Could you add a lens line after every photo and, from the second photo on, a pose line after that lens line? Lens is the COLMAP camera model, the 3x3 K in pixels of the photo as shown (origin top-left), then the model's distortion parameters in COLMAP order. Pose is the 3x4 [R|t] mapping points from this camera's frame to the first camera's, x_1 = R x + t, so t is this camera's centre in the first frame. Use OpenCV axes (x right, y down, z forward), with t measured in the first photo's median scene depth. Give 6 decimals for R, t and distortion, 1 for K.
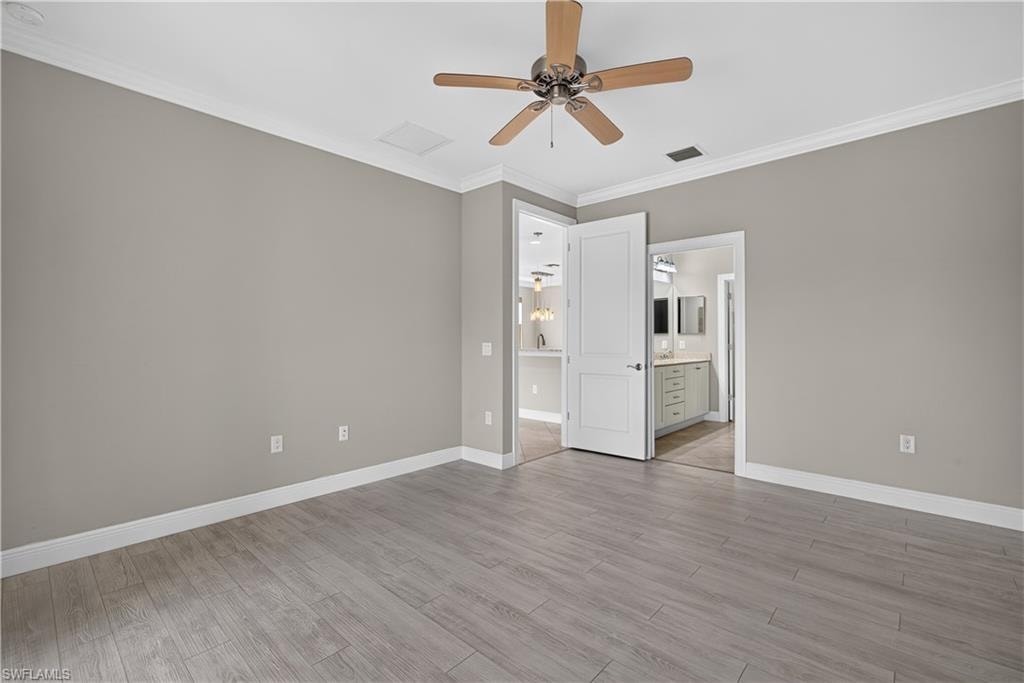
lens RADIAL K [[462.8, 0, 510.8], [0, 462.8, 333.9], [0, 0, 1]] dist [-0.000924, 0.000914]
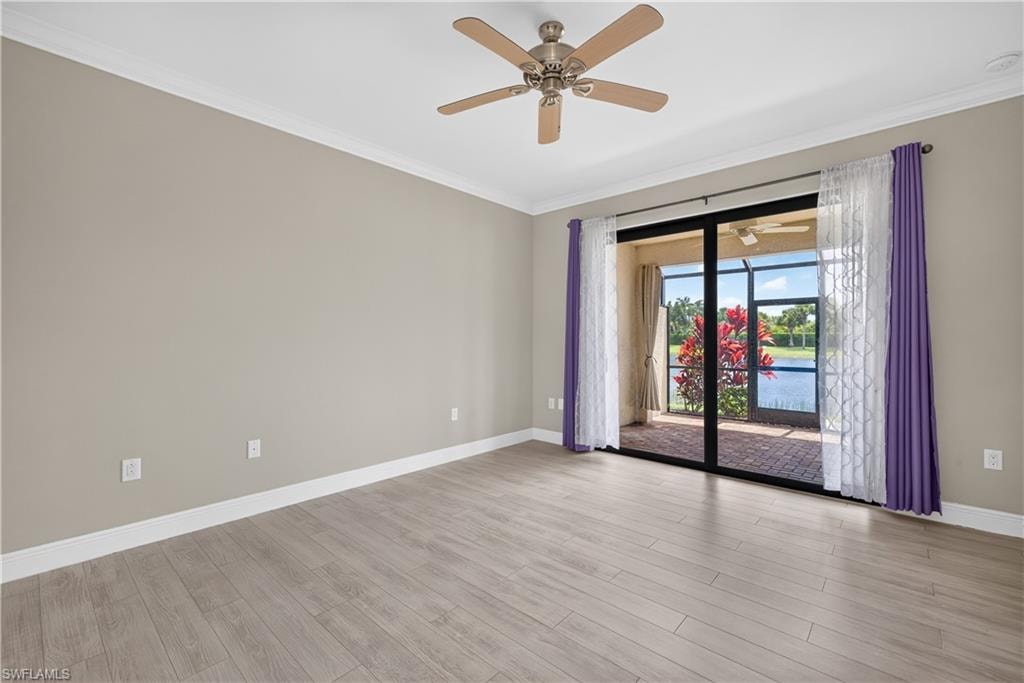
lens RADIAL K [[433.1, 0, 507.3], [0, 433.1, 338.6], [0, 0, 1]] dist [0.004142, -0.001350]
pose [[-0.999974, 0.005463, 0.004629, 0.169033], [0.005453, 0.999983, -0.002065, 0.011815], [-0.004640, -0.002039, -0.999987, 1.674086]]
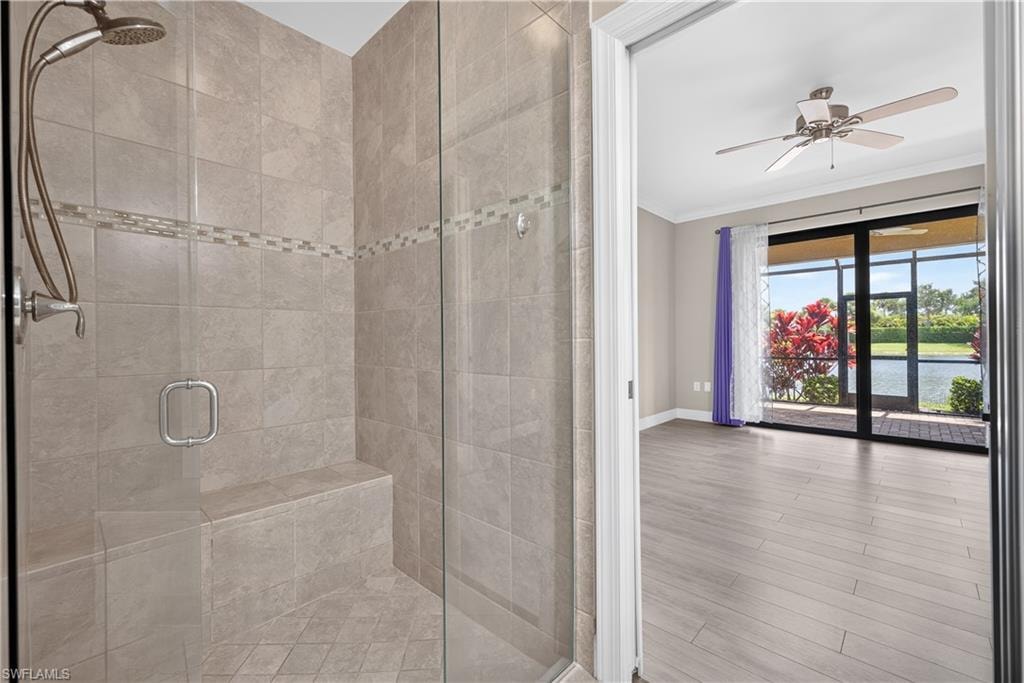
lens RADIAL K [[433.1, 0, 507.6], [0, 433.1, 337.2], [0, 0, 1]] dist [0.004142, -0.001350]
pose [[-0.999637, 0.016296, 0.021474, 0.847166], [0.016164, 0.999850, -0.006277, 0.041537], [-0.021573, -0.005927, -0.999750, 1.963479]]
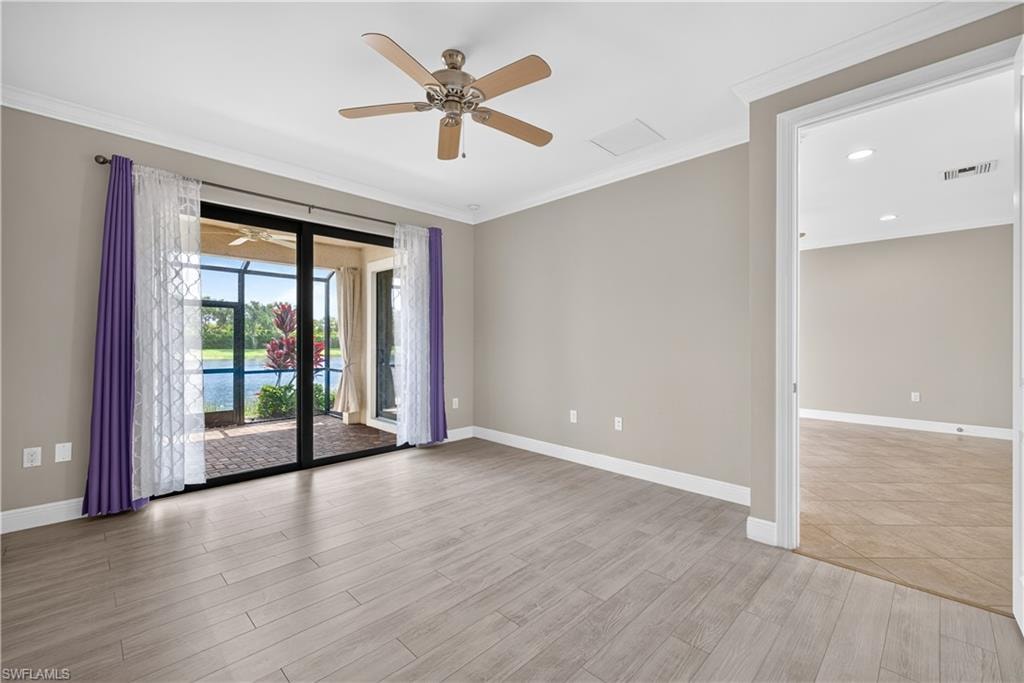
lens RADIAL K [[433.1, 0, 510.5], [0, 433.1, 338.4], [0, 0, 1]] dist [0.004142, -0.001350]
pose [[-0.046726, 0.000887, -0.998907, 0.947144], [0.000787, 0.999999, 0.000851, 0.003100], [0.998907, -0.000747, -0.046727, 1.032349]]
